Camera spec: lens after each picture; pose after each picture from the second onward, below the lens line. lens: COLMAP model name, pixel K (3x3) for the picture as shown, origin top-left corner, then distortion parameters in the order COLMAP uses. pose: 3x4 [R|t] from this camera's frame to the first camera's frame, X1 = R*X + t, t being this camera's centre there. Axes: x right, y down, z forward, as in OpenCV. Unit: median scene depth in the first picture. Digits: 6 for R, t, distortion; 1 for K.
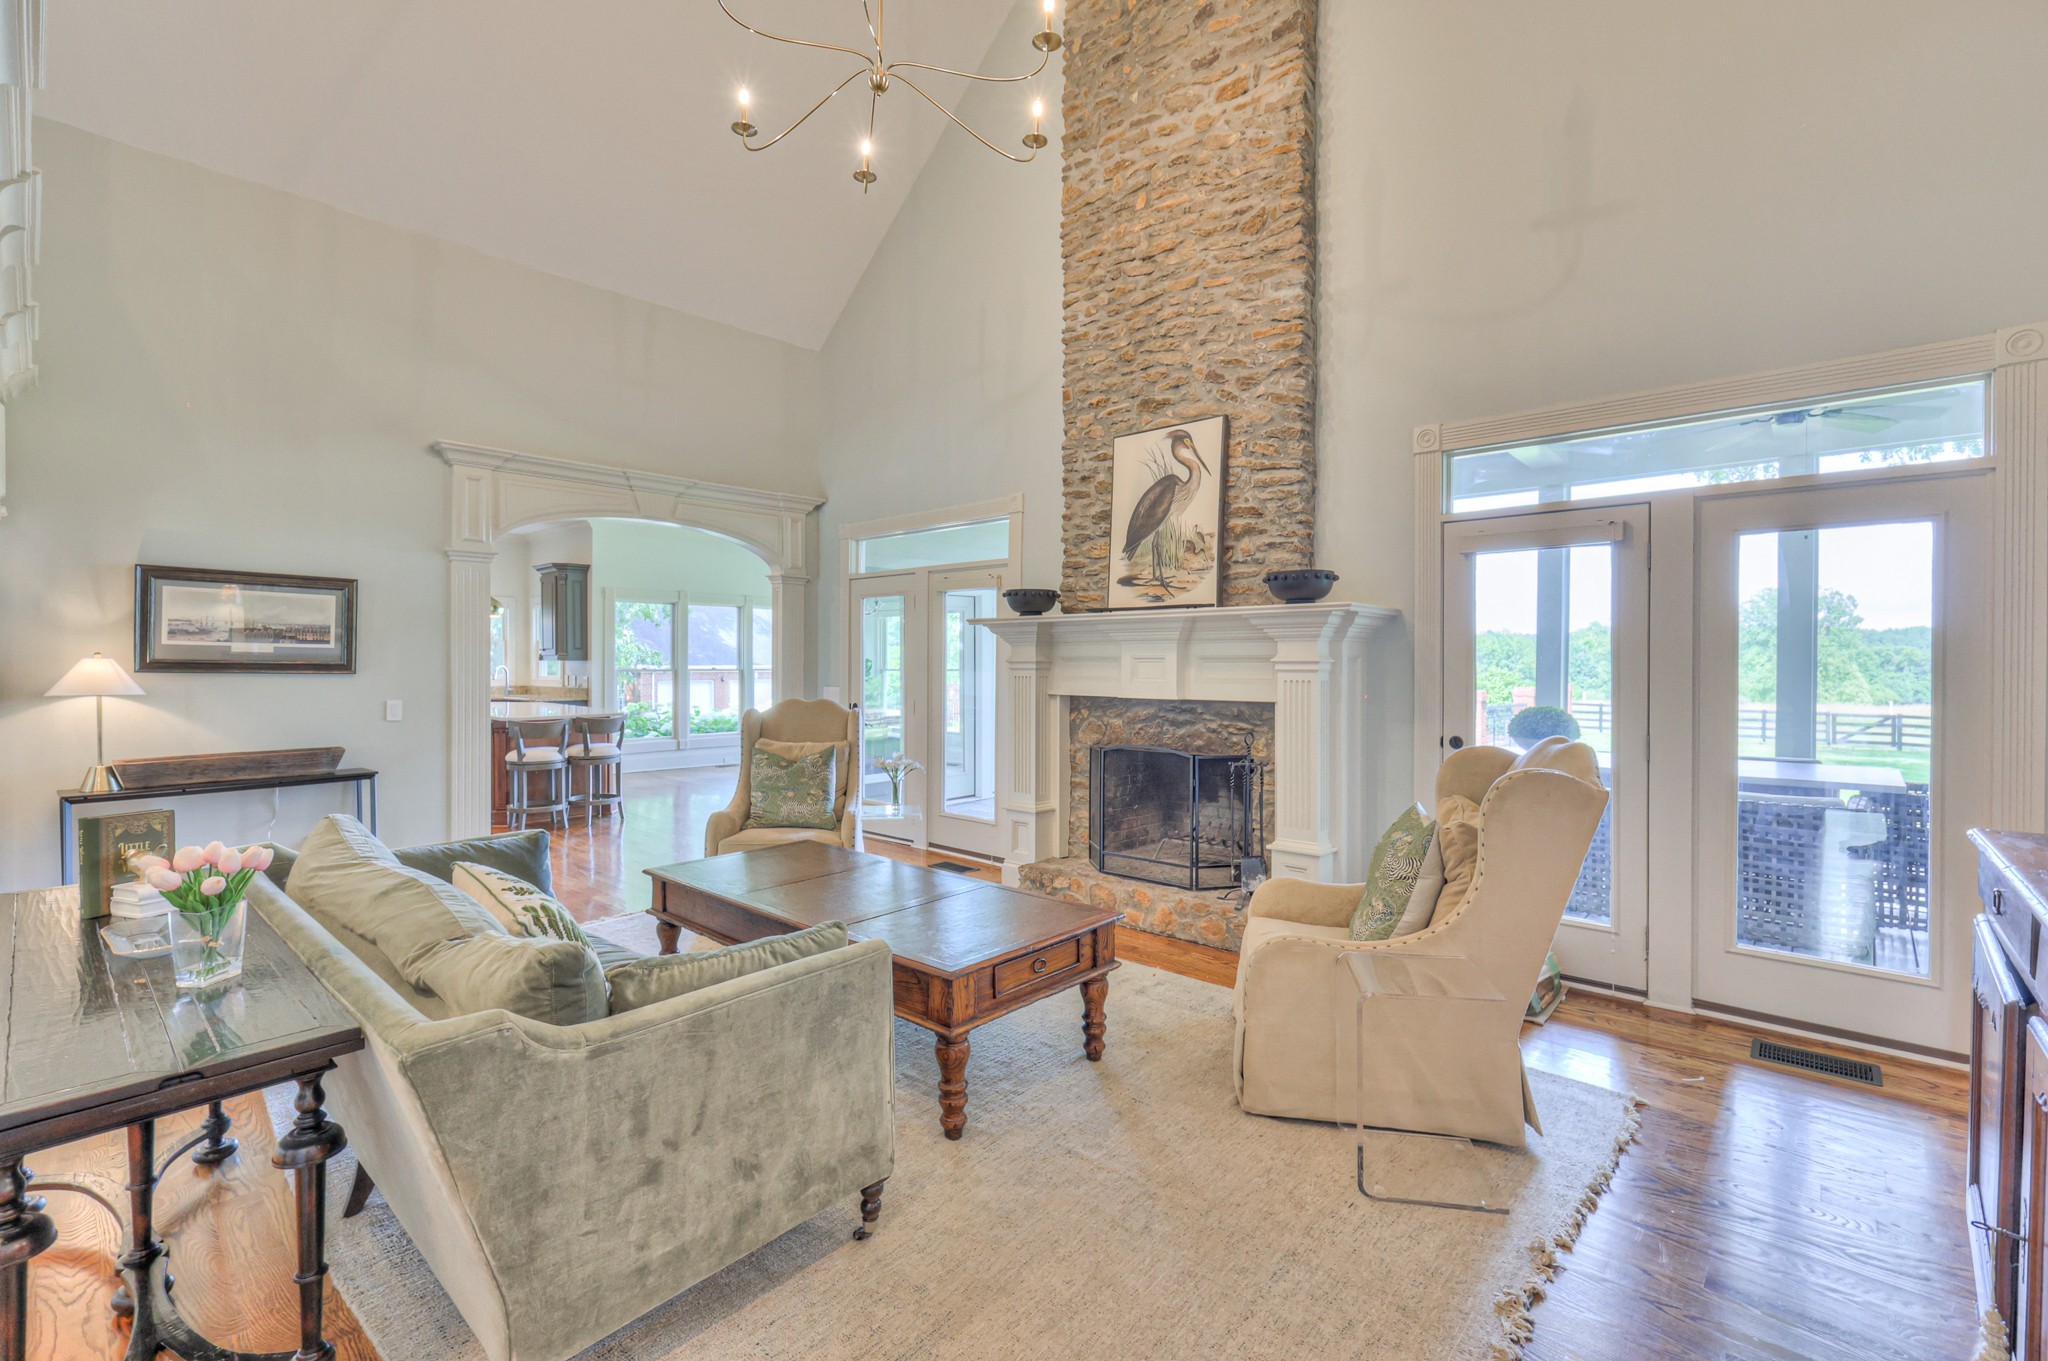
lens RADIAL K [[899.3, 0, 1039.1], [0, 899.3, 666.3], [0, 0, 1]] dist [-0.000379, -0.000135]
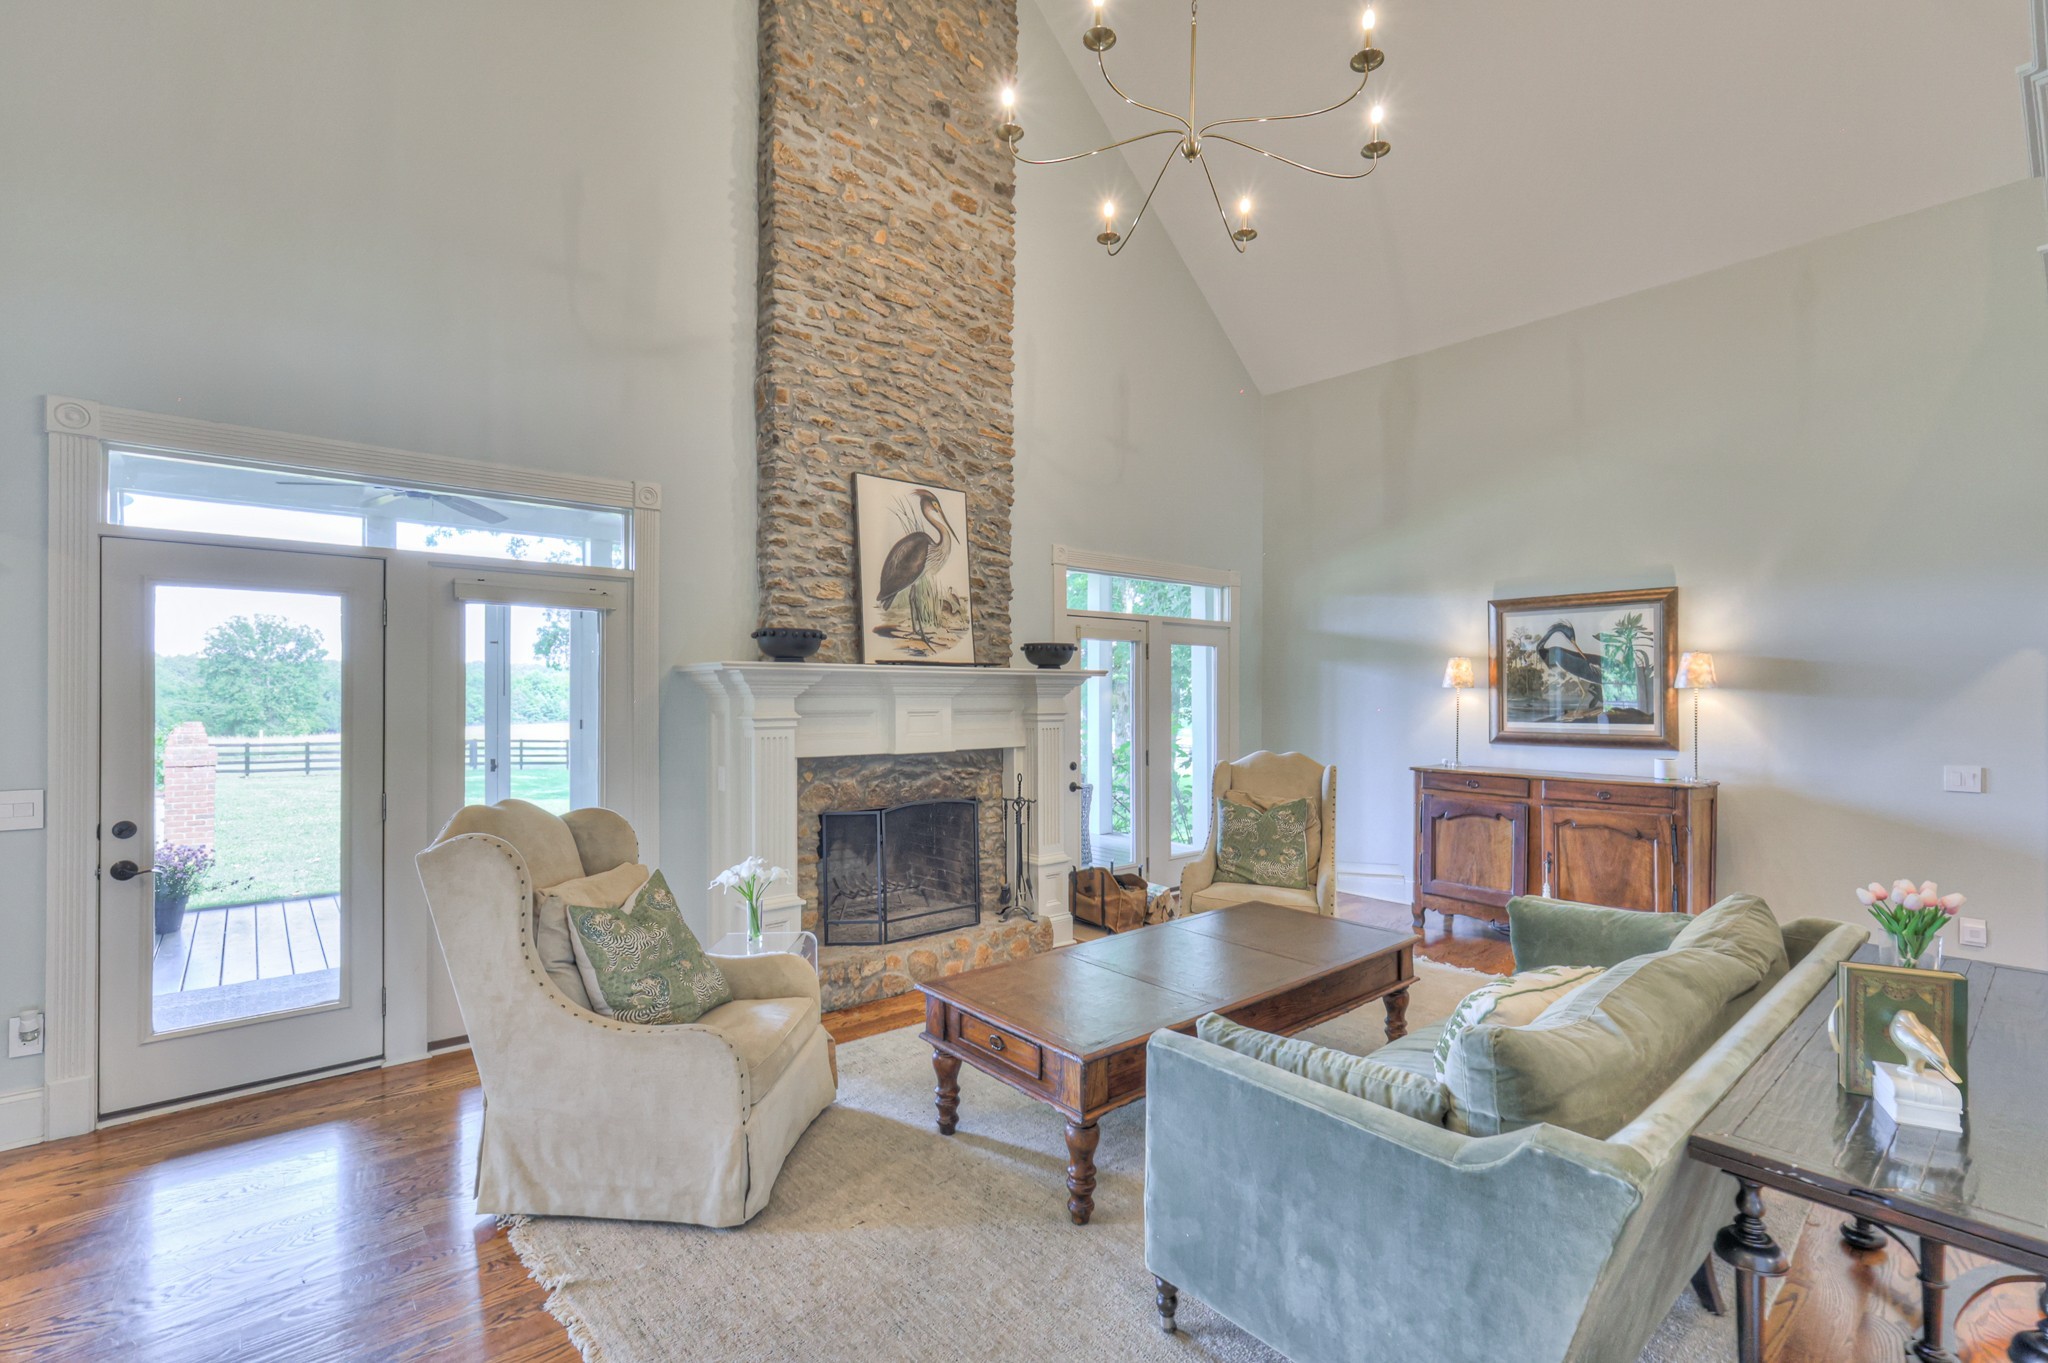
lens RADIAL K [[899.3, 0, 1038.8], [0, 899.3, 694.1], [0, 0, 1]] dist [-0.000379, -0.000135]
pose [[0.130133, -0.000875, 0.991496, -0.839571], [0.003776, 0.999993, 0.000387, -0.028700], [-0.991489, 0.003693, 0.130135, 0.727970]]
